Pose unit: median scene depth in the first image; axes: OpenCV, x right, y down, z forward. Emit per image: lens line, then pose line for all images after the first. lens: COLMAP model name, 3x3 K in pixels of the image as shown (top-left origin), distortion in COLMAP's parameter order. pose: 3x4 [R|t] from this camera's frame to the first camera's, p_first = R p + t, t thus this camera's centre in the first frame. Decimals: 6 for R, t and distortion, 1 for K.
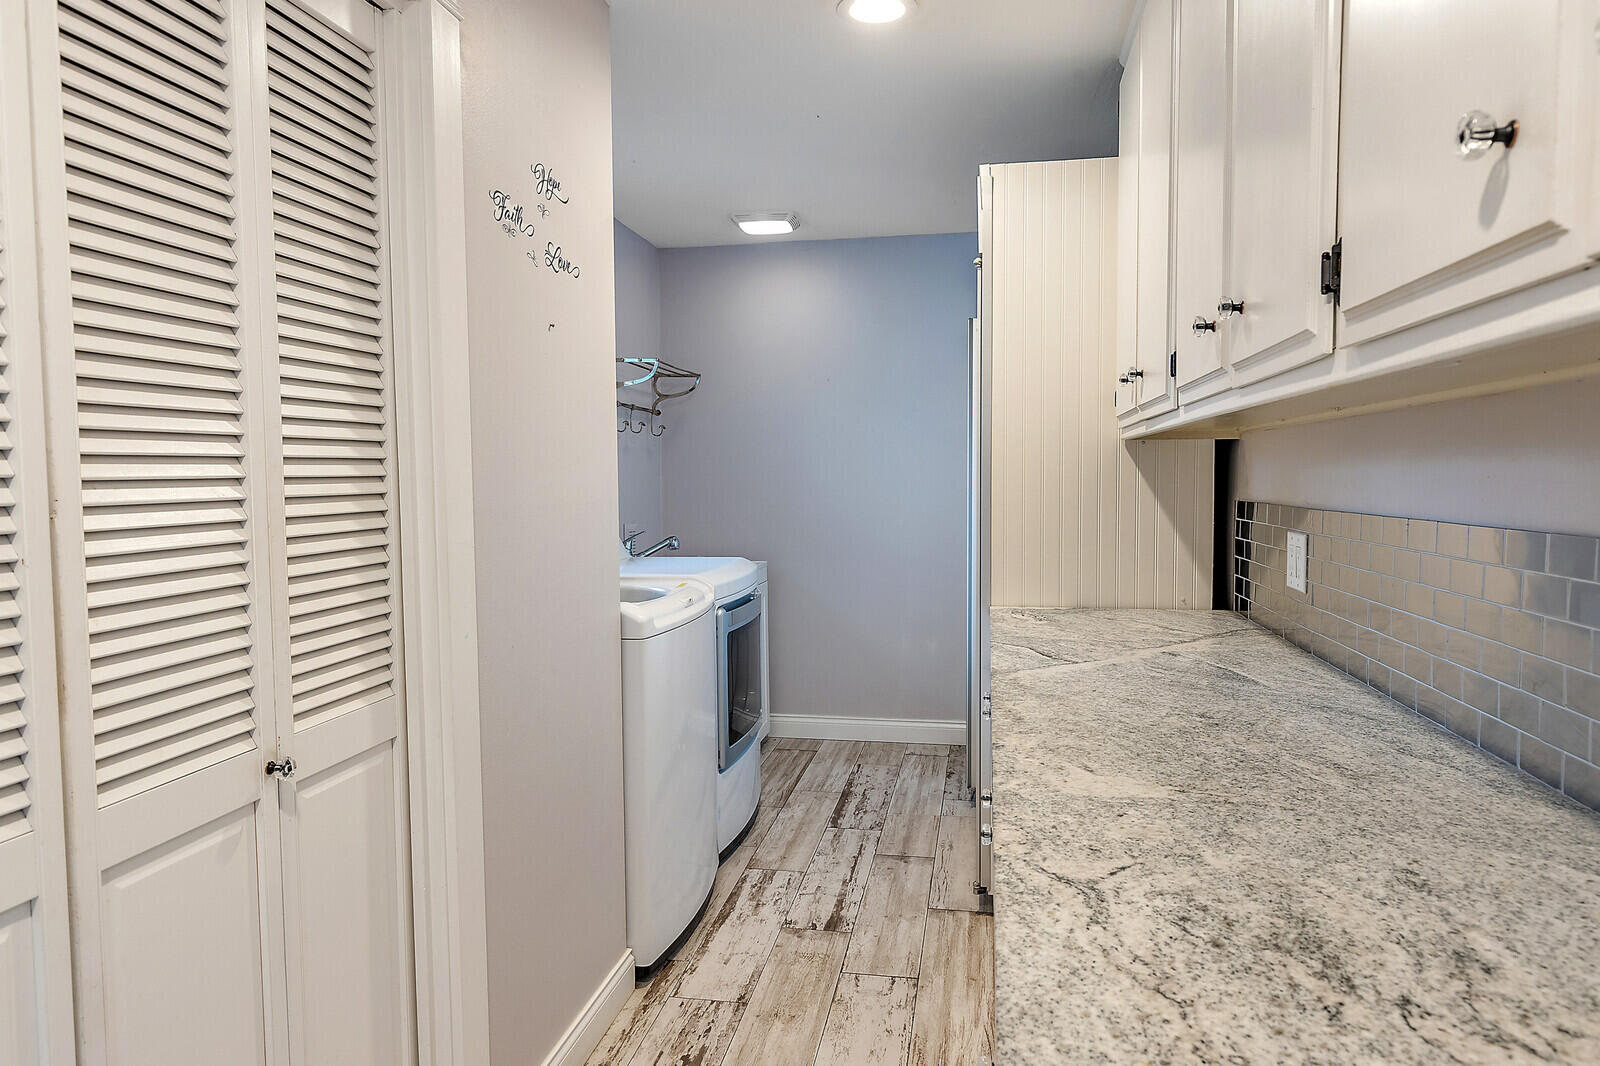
lens RADIAL K [[1013.0, 0, 800.0], [0, 1013.0, 533.0], [0, 0, 1]] dist [0.000151, 0.000022]
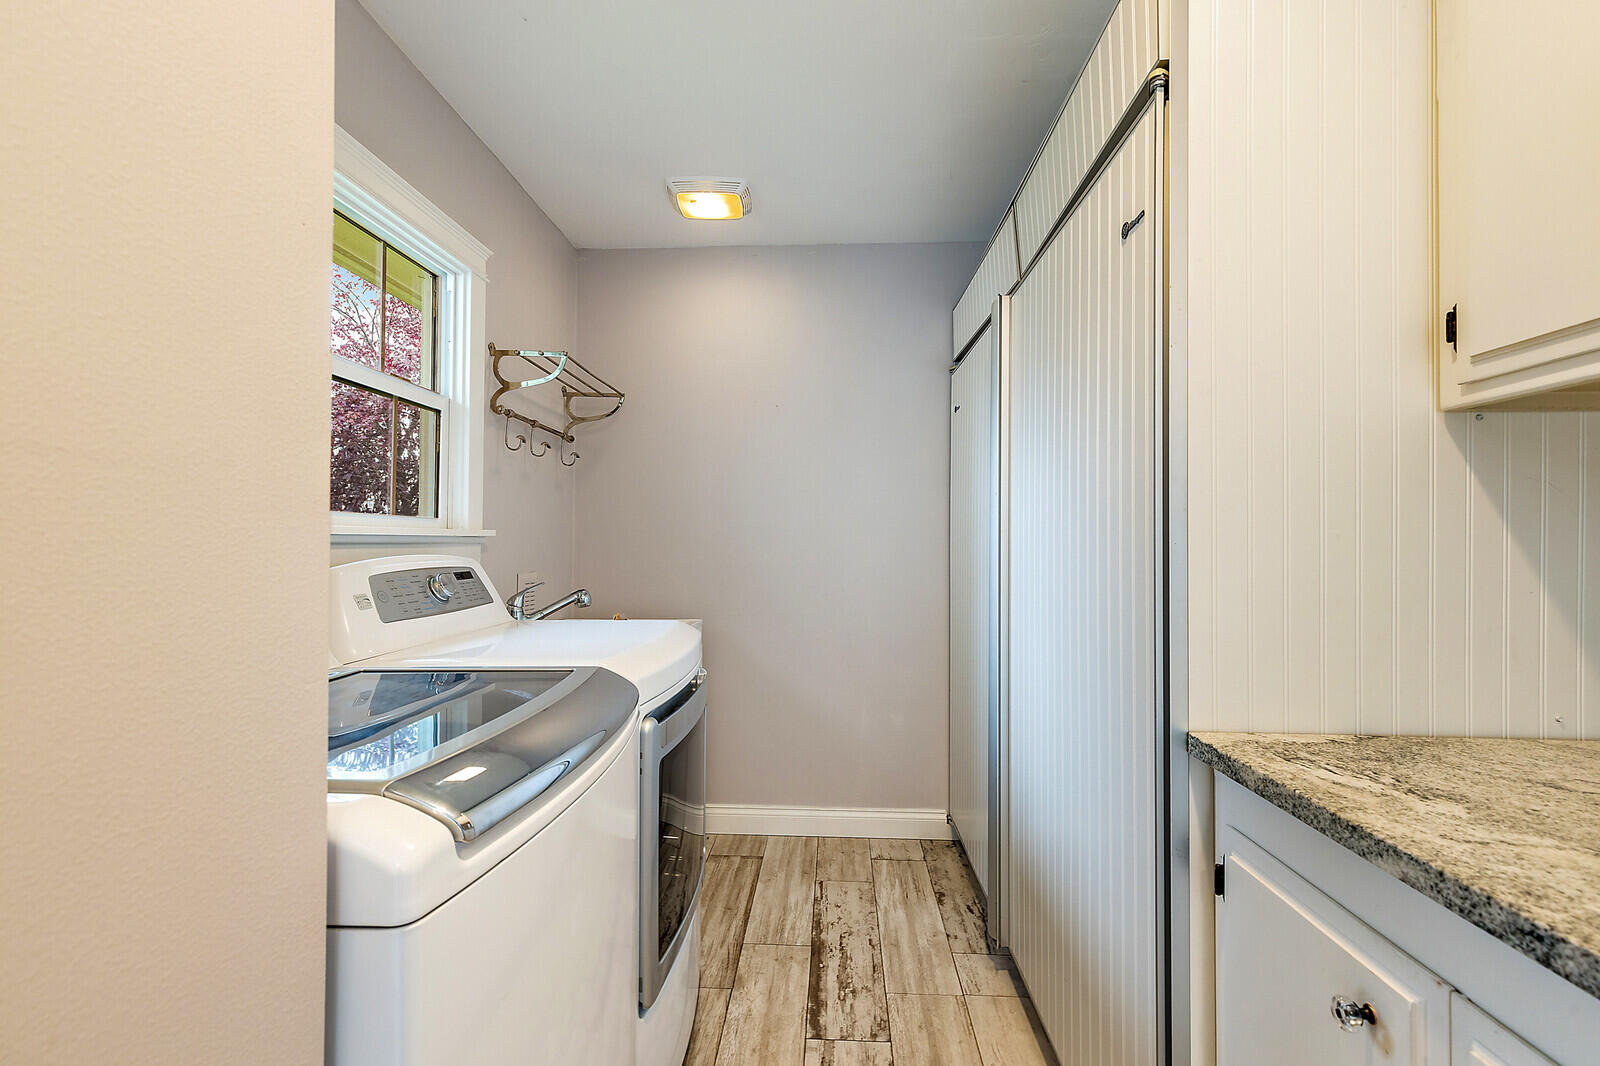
lens RADIAL K [[742.3, 0, 800.0], [0, 742.3, 533.0], [0, 0, 1]] dist [0.000216, -0.000020]
pose [[0.991313, 0.013280, 0.130849, -0.037649], [-0.003906, 0.997423, -0.071640, 0.000290], [-0.131463, 0.070506, 0.988811, 0.432872]]
